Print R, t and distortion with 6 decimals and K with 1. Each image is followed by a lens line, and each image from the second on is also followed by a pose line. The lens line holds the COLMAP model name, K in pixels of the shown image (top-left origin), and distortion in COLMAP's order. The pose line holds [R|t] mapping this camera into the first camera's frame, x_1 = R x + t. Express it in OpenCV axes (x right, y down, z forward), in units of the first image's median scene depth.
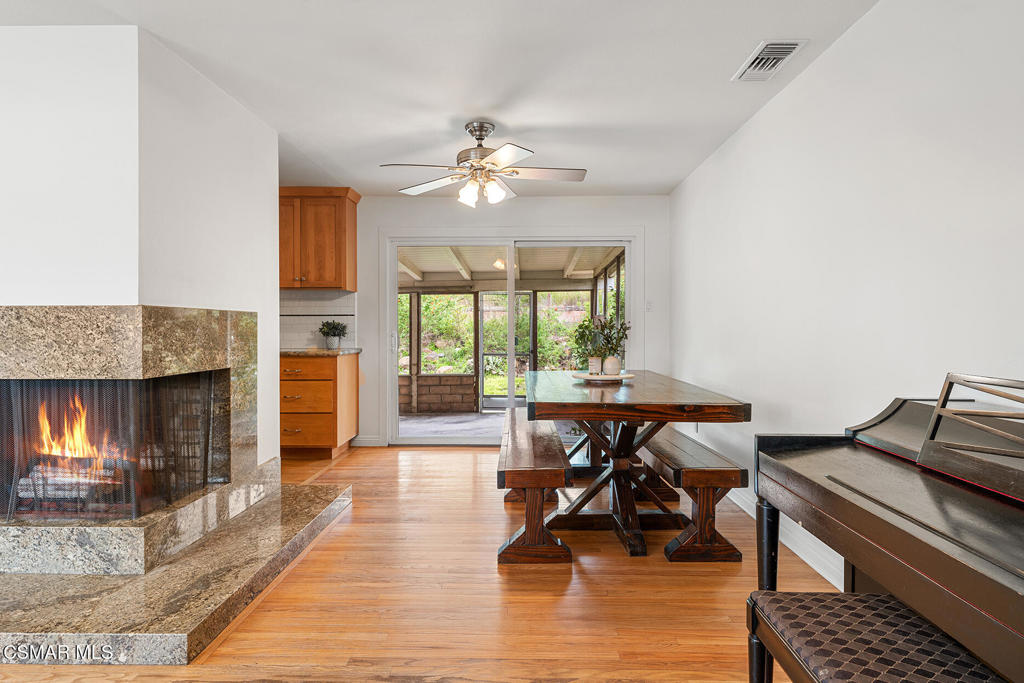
lens RADIAL K [[578.7, 0, 510.7], [0, 578.7, 332.5], [0, 0, 1]] dist [-0.001483, -0.000610]
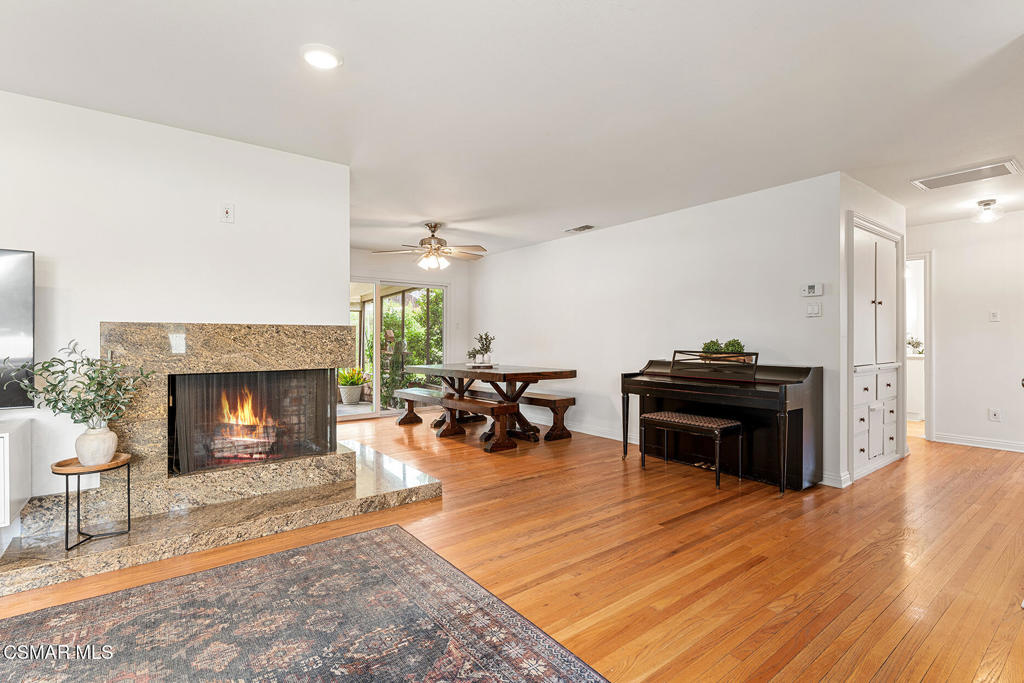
lens RADIAL K [[485.7, 0, 512.2], [0, 485.7, 336.0], [0, 0, 1]] dist [-0.000867, 0.000292]
pose [[0.778686, 0.003913, 0.627401, -1.154846], [0.005056, 0.999909, -0.012512, 0.005404], [-0.627393, 0.012915, 0.778595, -0.443303]]
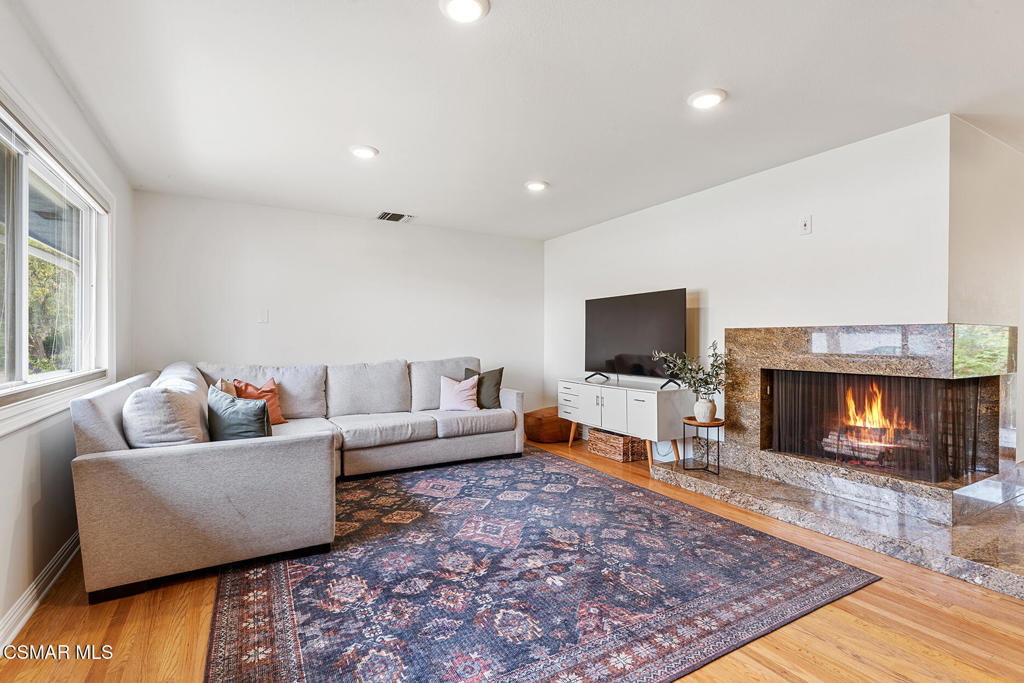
lens RADIAL K [[481.9, 0, 512.0], [0, 481.9, 341.5], [0, 0, 1]] dist [0.000927, 0.000635]
pose [[0.517311, 0.006829, -0.855770, -0.205530], [-0.008226, 0.999962, 0.003007, -0.000577], [0.855758, 0.005484, 0.517347, -0.424429]]
